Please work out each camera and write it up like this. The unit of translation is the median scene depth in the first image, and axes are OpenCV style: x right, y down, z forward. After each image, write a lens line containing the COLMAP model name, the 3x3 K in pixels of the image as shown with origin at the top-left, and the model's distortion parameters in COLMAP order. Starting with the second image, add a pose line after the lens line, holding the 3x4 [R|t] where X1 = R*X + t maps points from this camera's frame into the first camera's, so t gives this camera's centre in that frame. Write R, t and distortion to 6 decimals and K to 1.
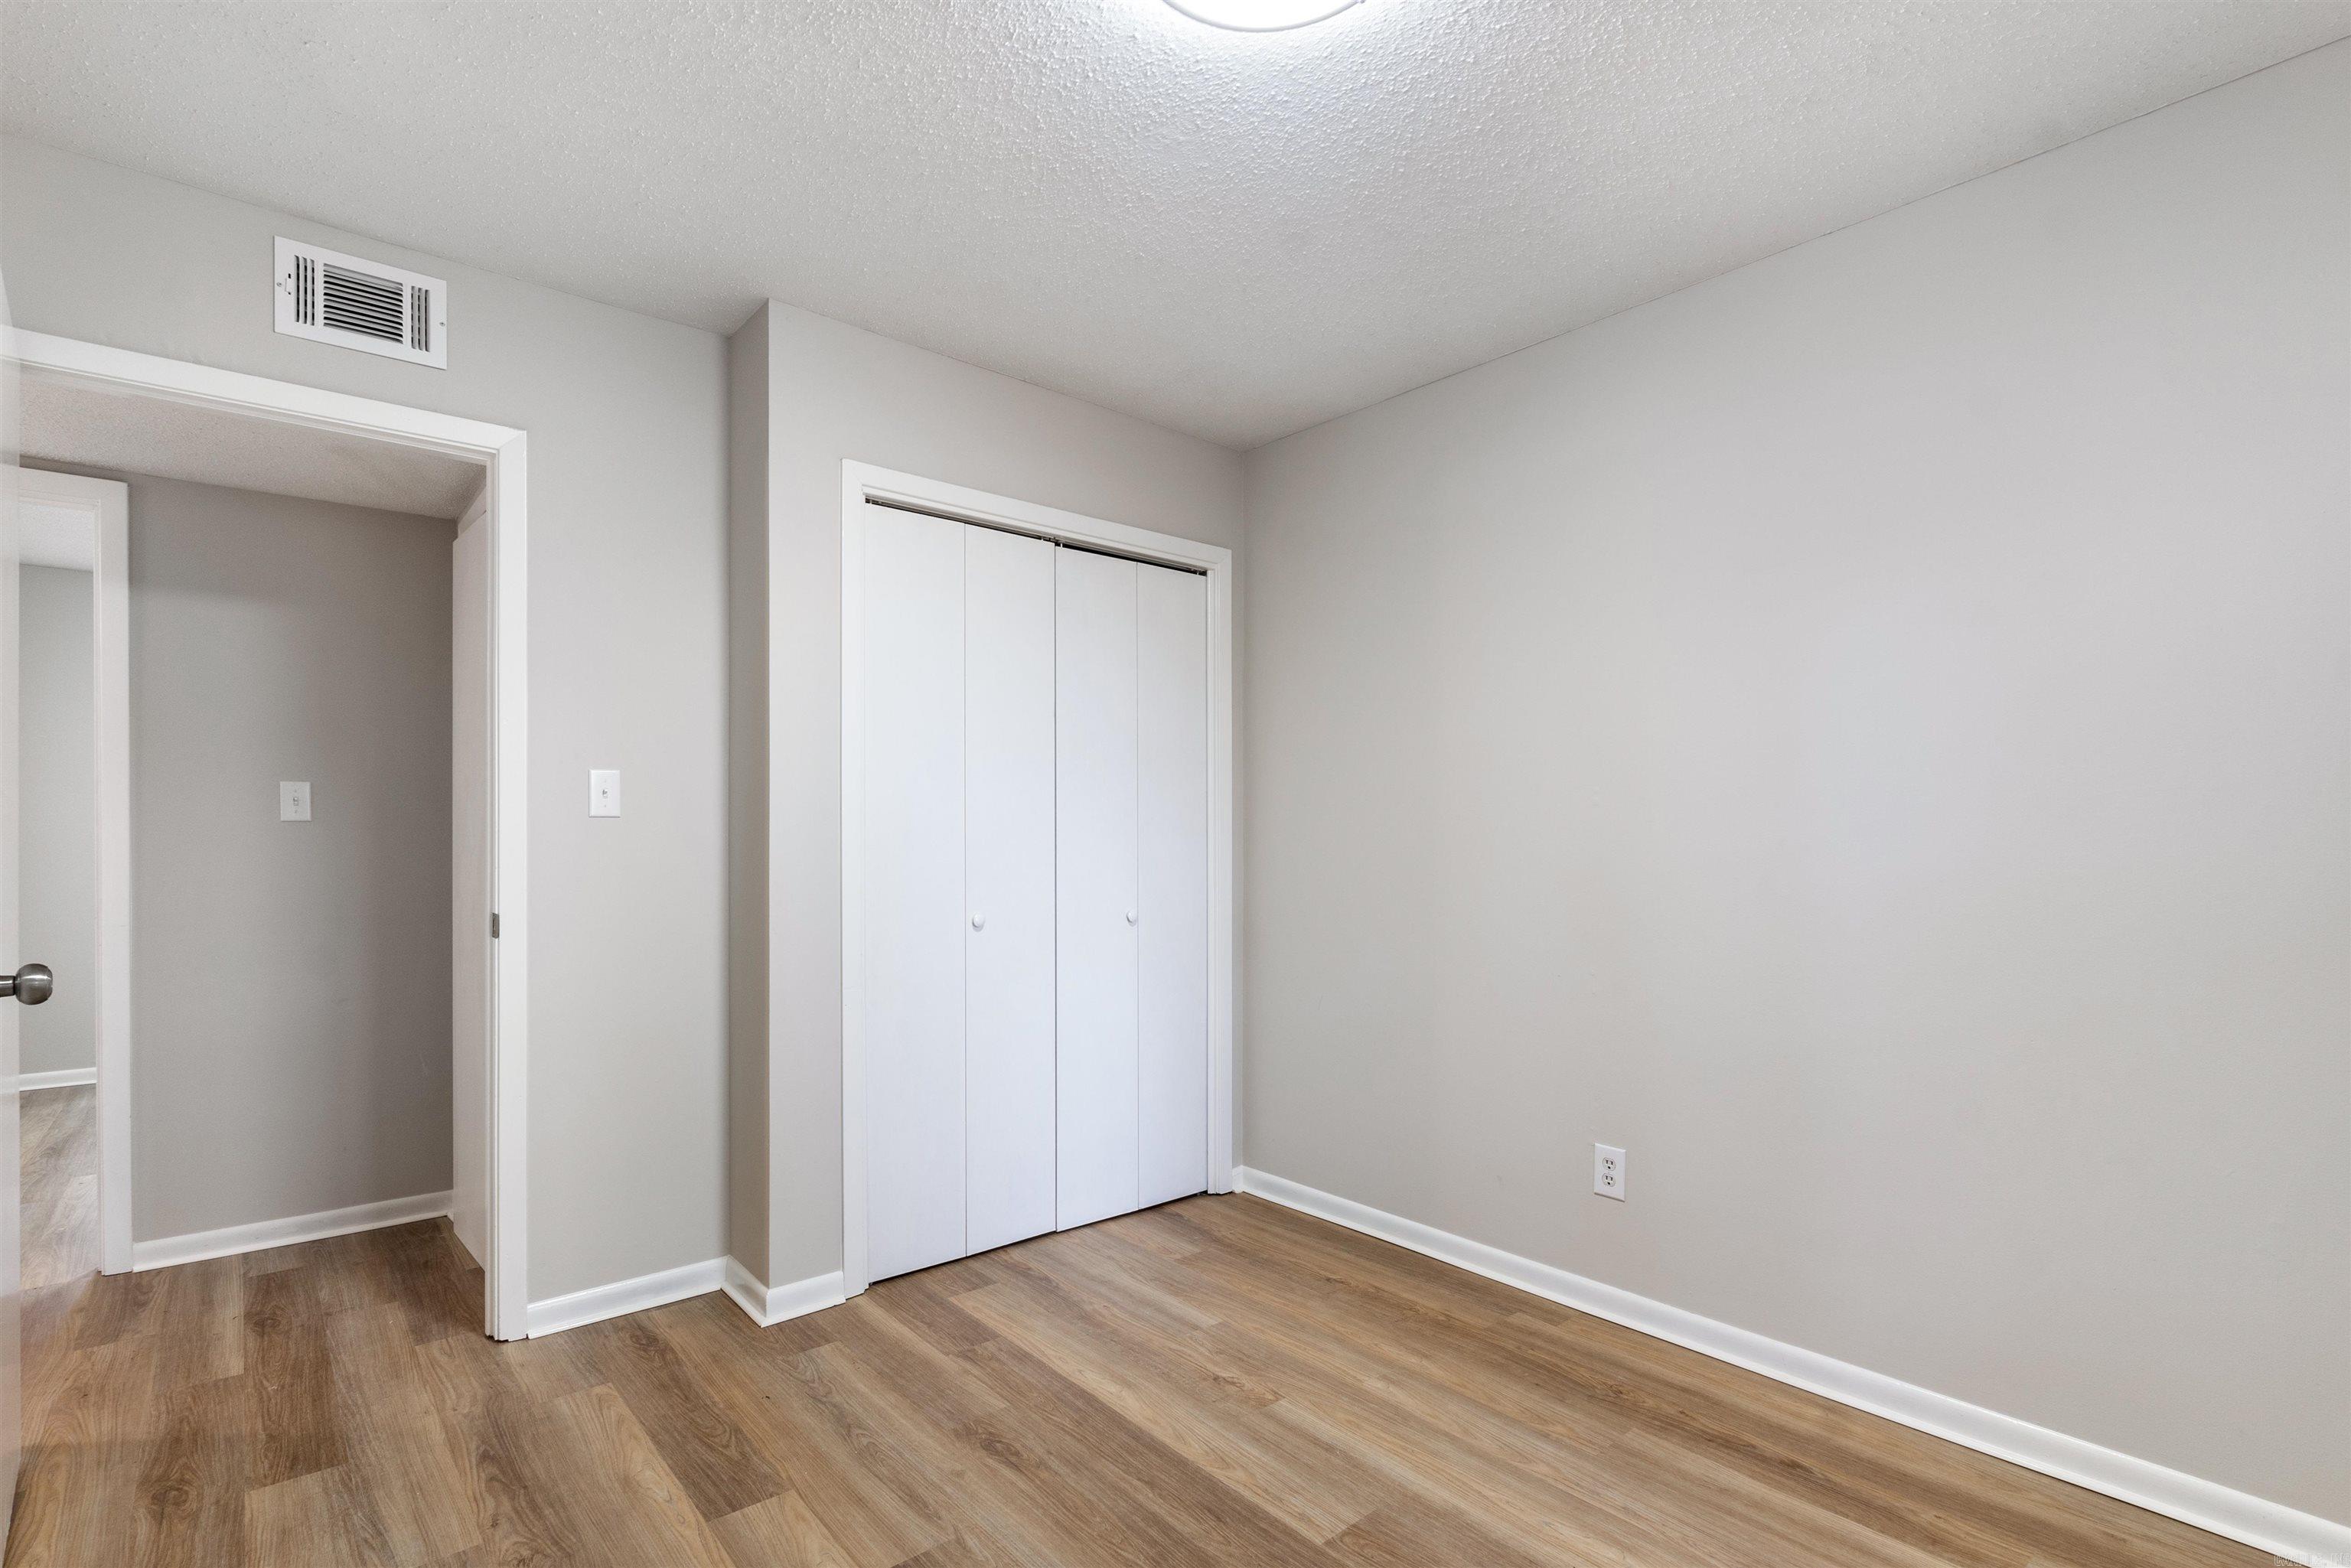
lens RADIAL K [[1105.4, 0, 1173.9], [0, 1105.4, 791.6], [0, 0, 1]] dist [-0.010647, 0.000186]
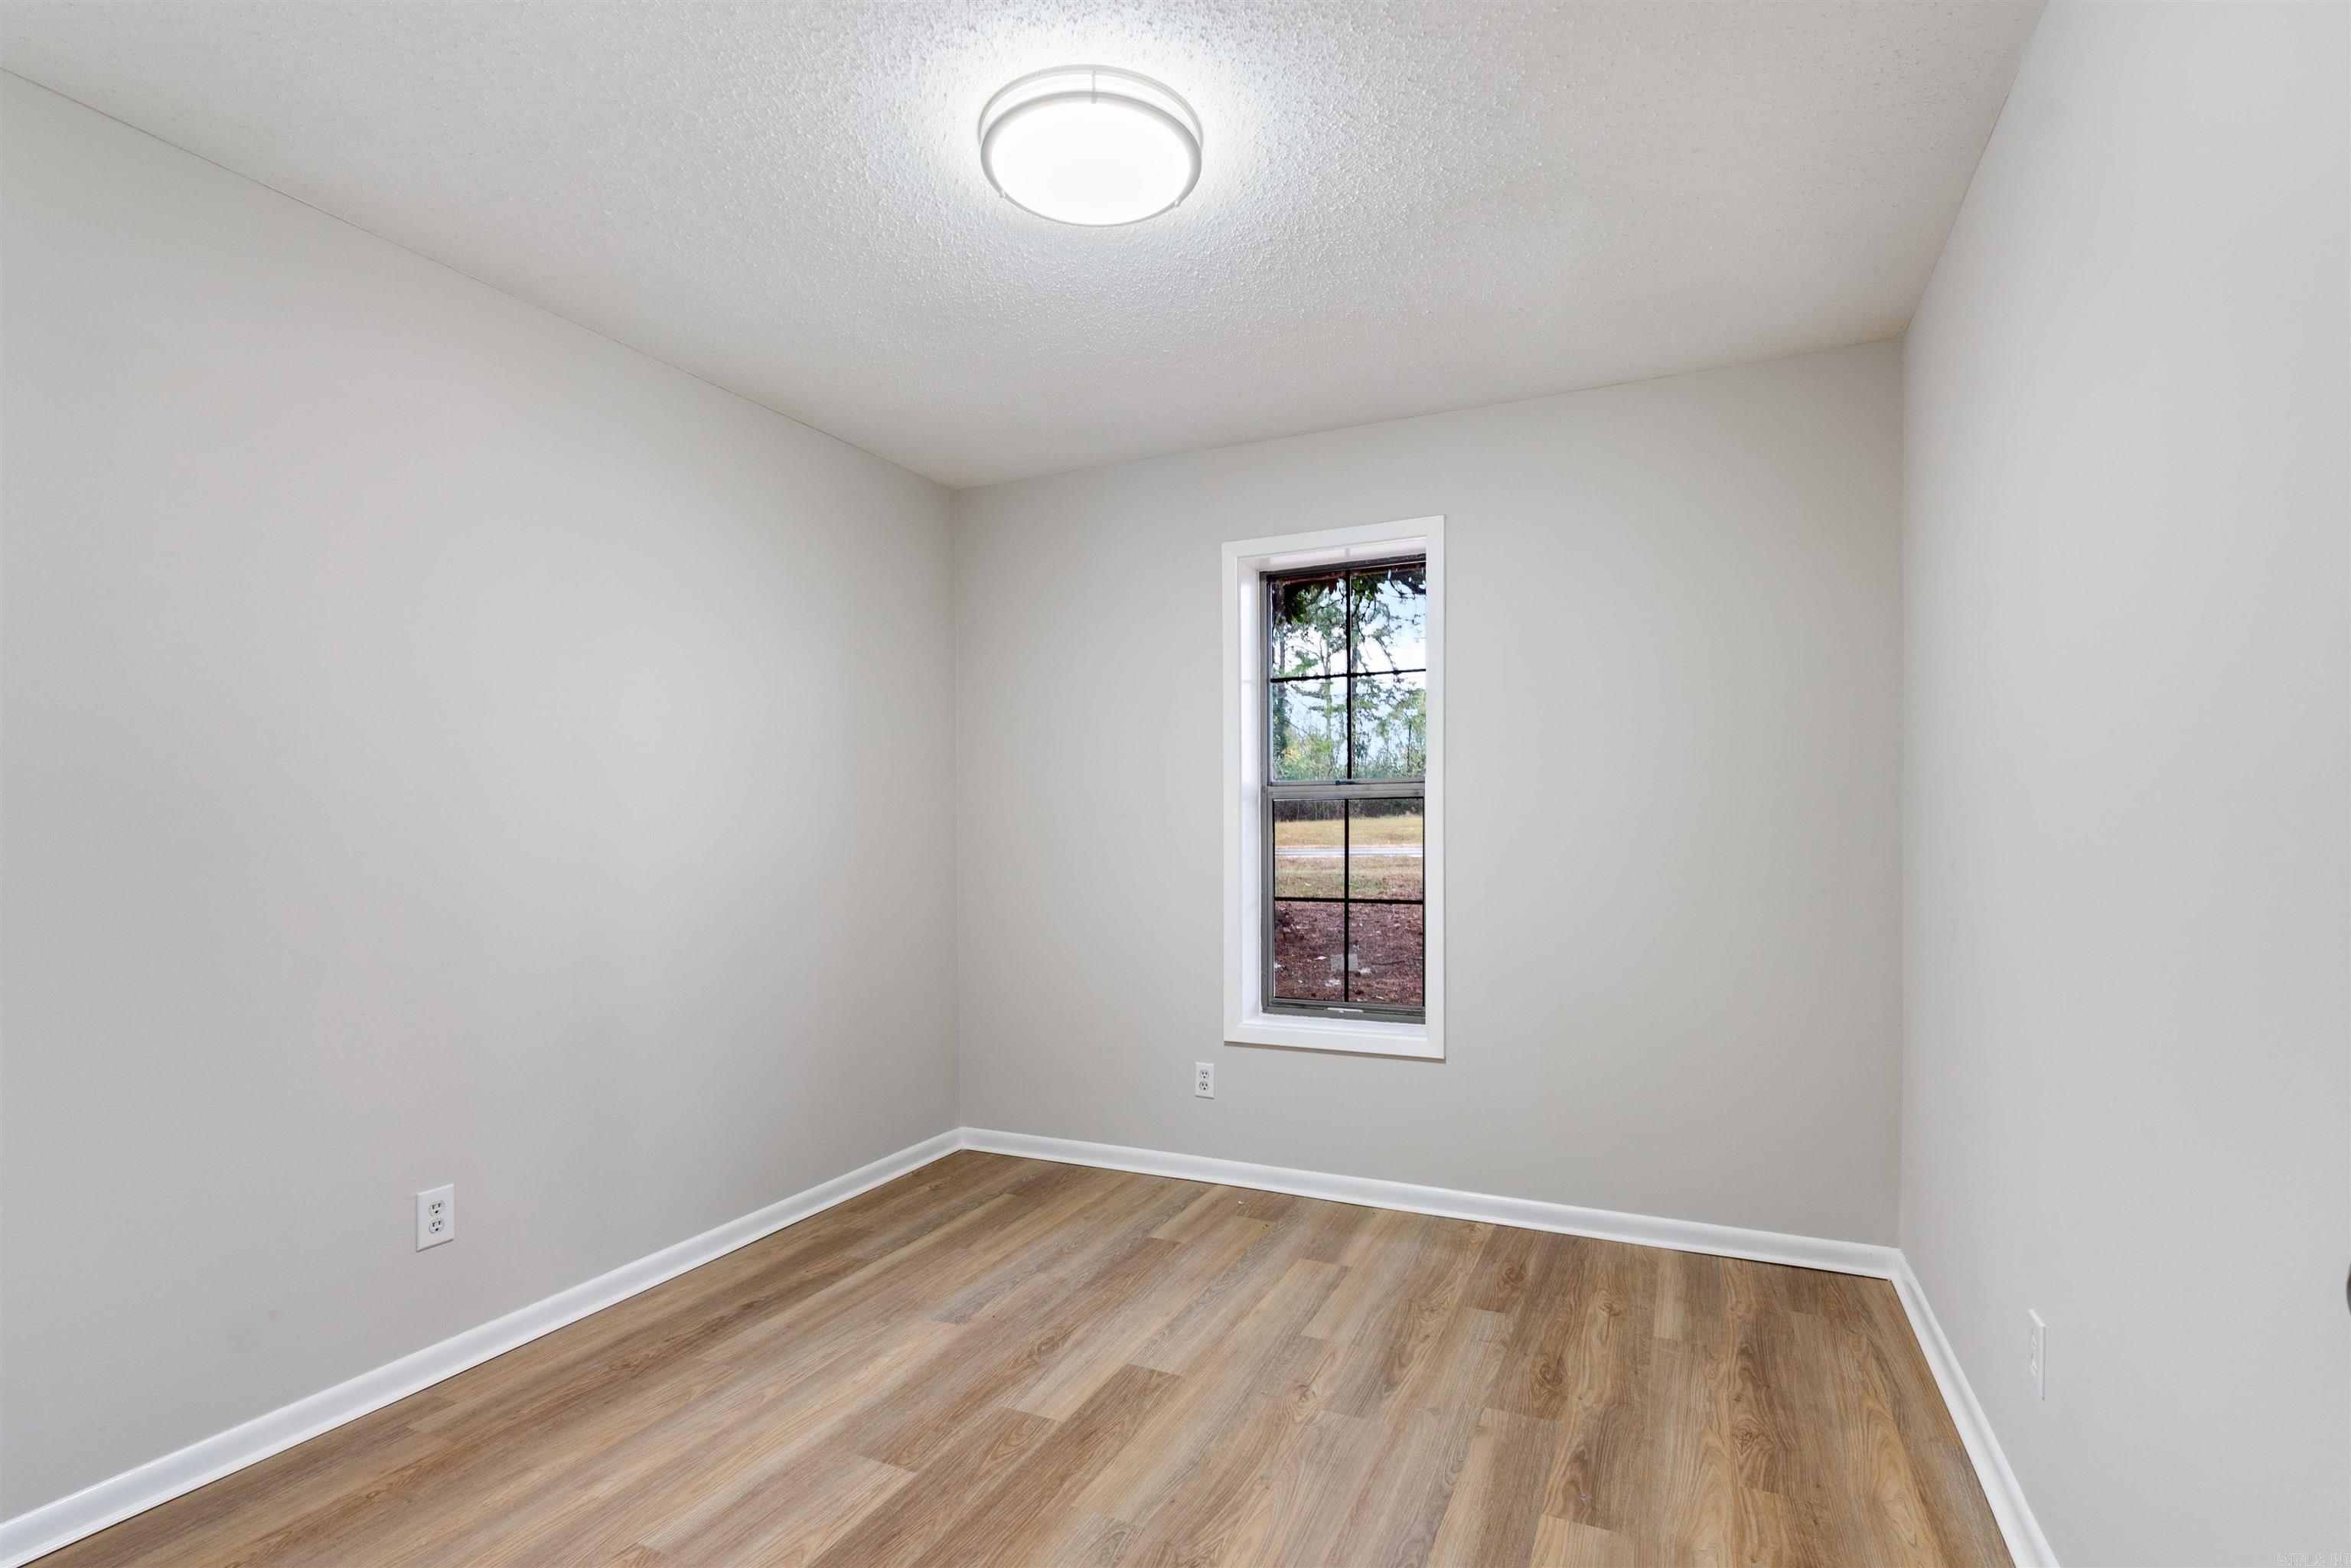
lens RADIAL K [[1105.4, 0, 1173.9], [0, 1105.4, 791.6], [0, 0, 1]] dist [-0.010647, 0.000186]
pose [[-0.415136, 0.031468, 0.909215, -0.803644], [-0.024096, 0.998671, -0.045566, 0.030846], [-0.909440, -0.040824, -0.413826, 0.995385]]
